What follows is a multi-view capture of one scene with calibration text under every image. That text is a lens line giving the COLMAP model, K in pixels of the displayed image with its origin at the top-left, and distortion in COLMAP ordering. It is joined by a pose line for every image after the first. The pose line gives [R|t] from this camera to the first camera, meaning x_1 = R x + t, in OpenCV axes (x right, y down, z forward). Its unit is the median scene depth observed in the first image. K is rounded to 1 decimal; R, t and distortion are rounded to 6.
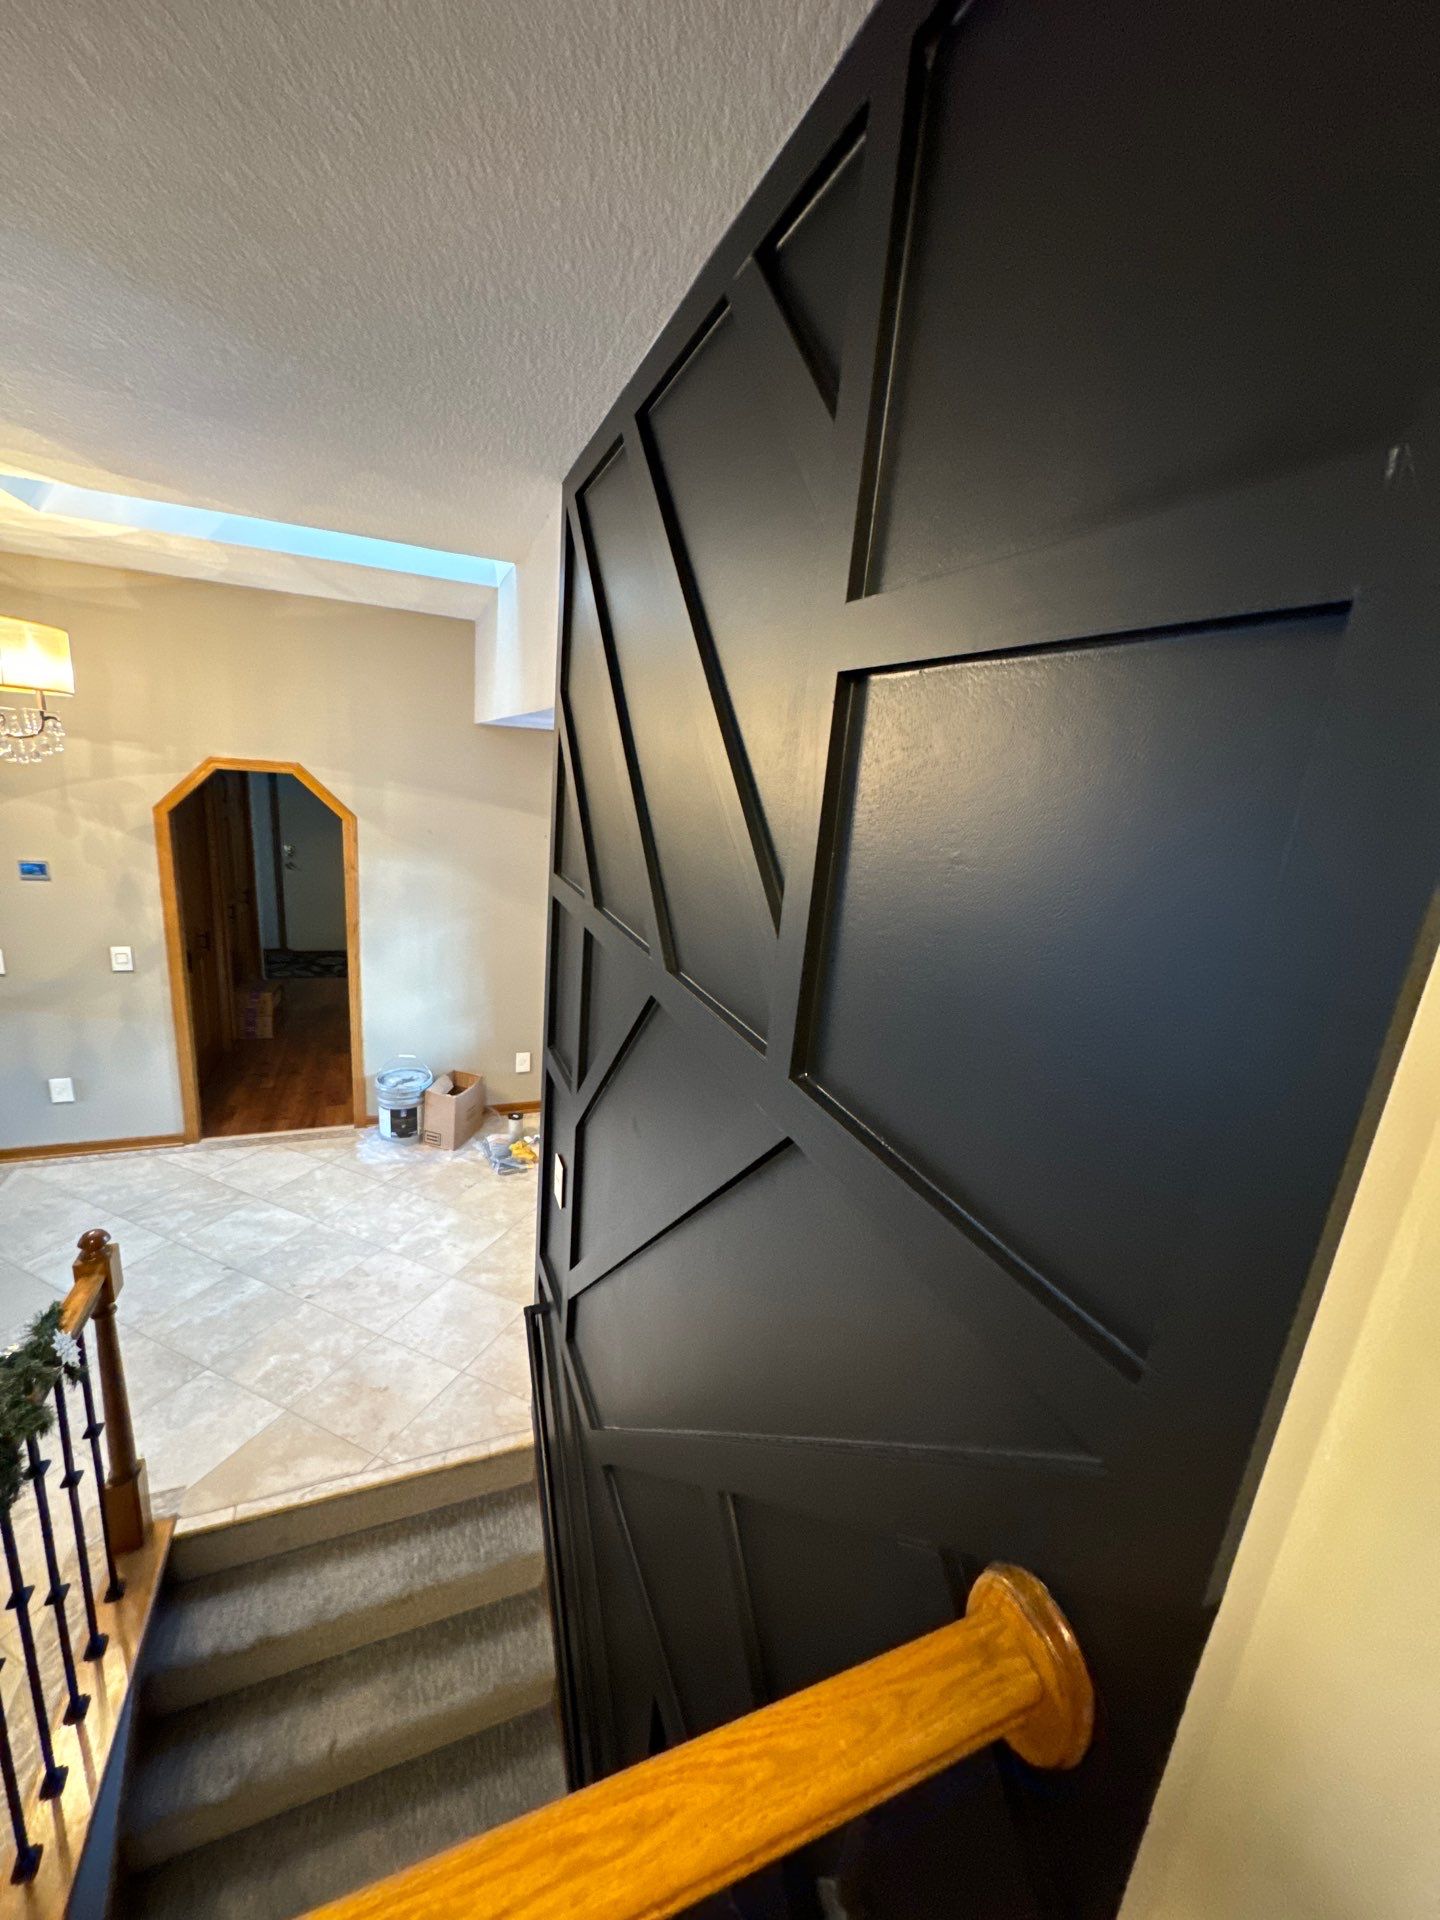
lens RADIAL K [[761.2, 0, 720.7], [0, 761.2, 960.6], [0, 0, 1]] dist [-0.001213, 0.000124]
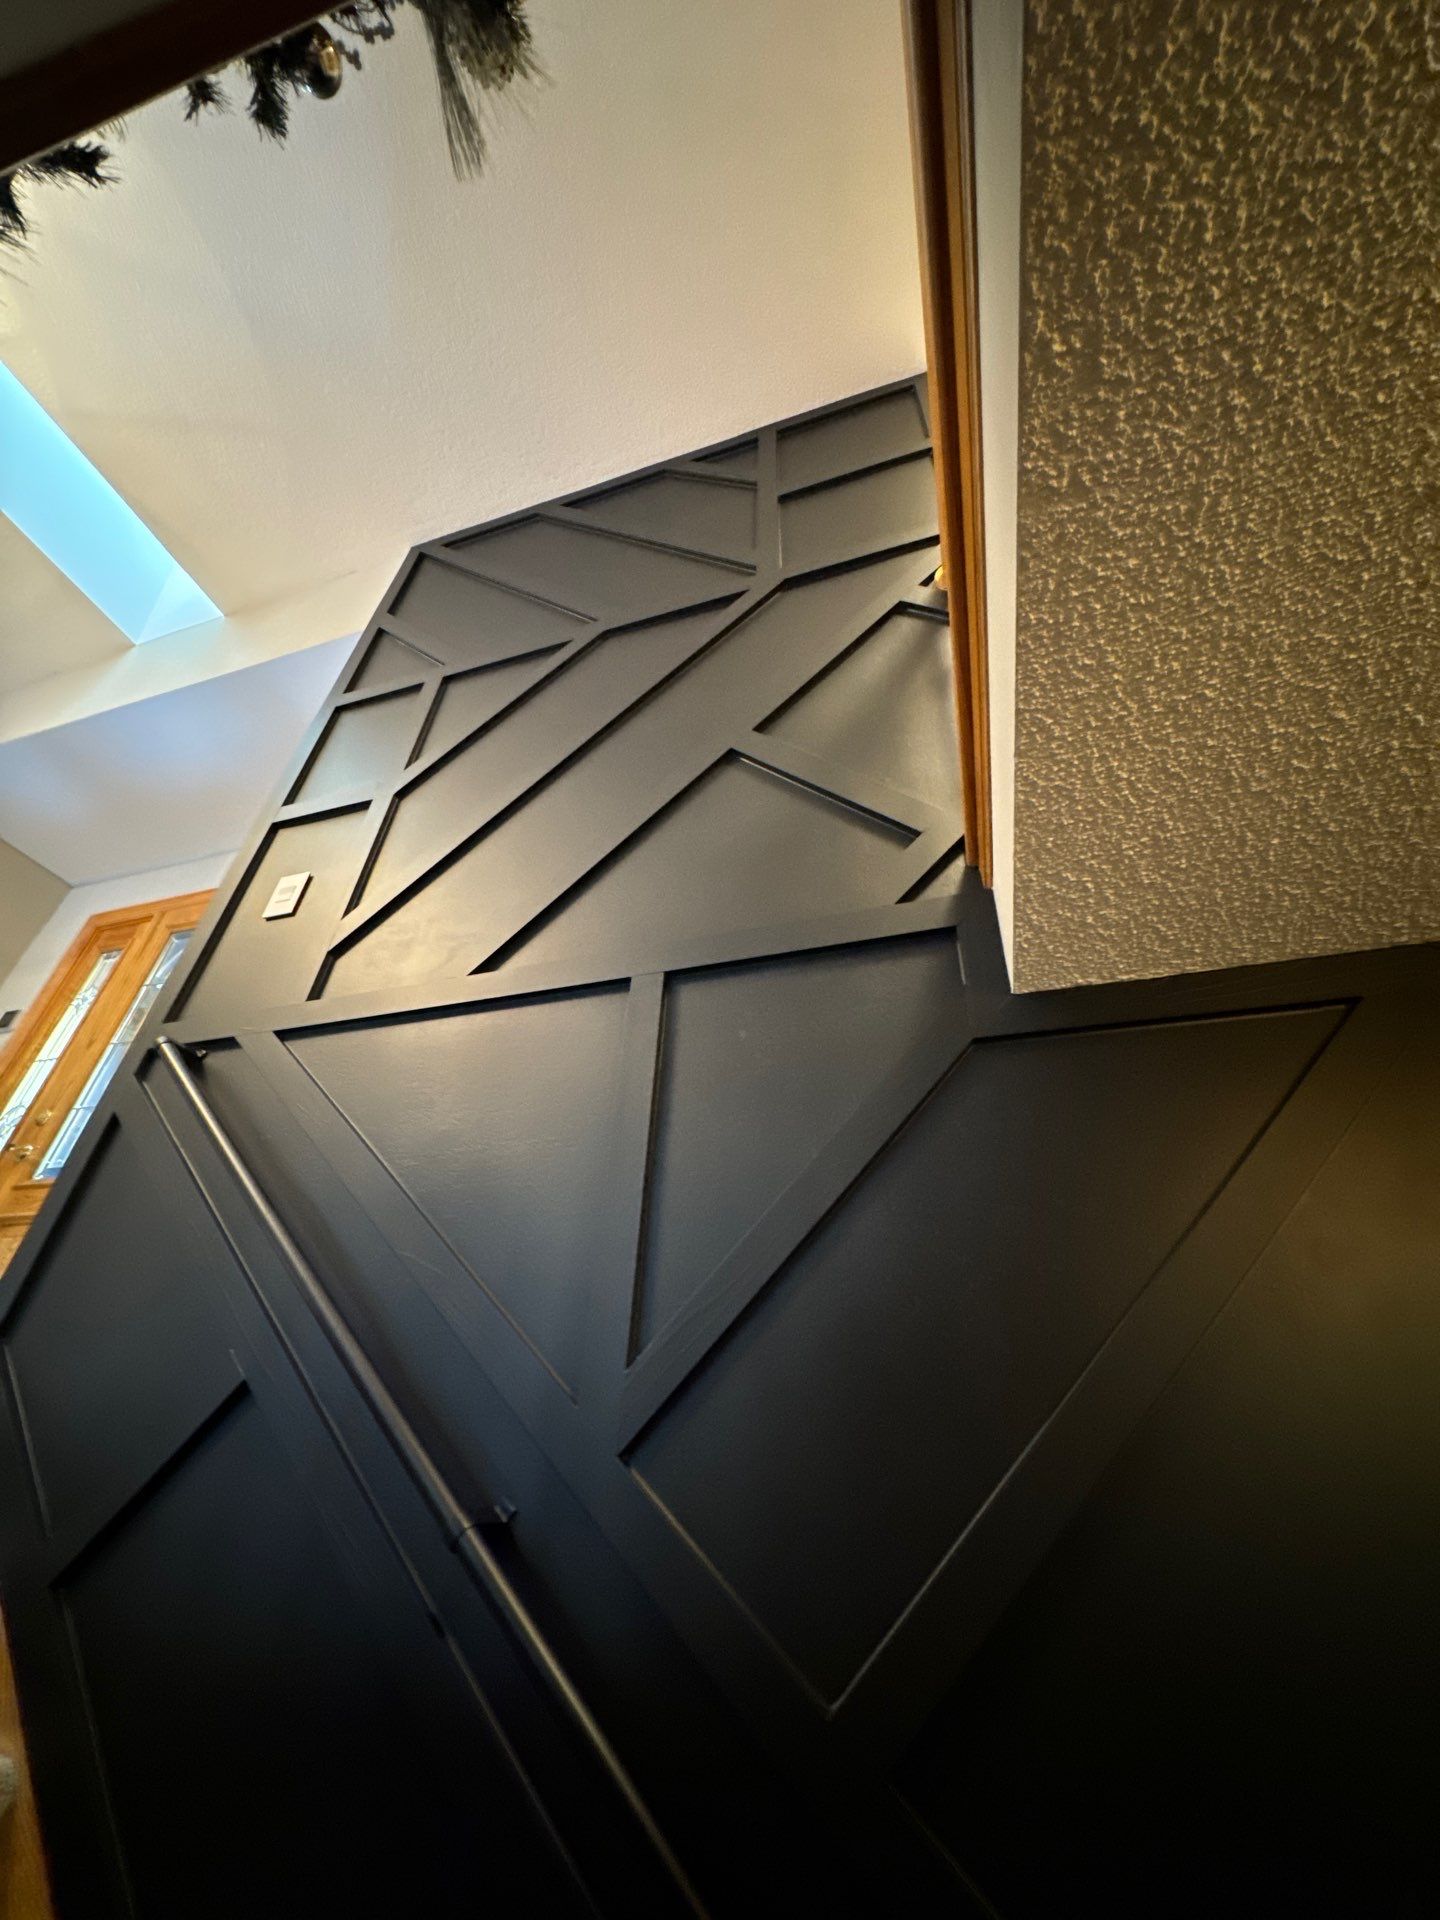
lens RADIAL K [[761.2, 0, 724.6], [0, 761.2, 963.7], [0, 0, 1]] dist [-0.001213, 0.000124]
pose [[0.637893, 0.395000, 0.661111, -0.269764], [0.213030, 0.734447, -0.644365, 0.625464], [-0.740075, 0.551872, 0.384352, 0.216489]]
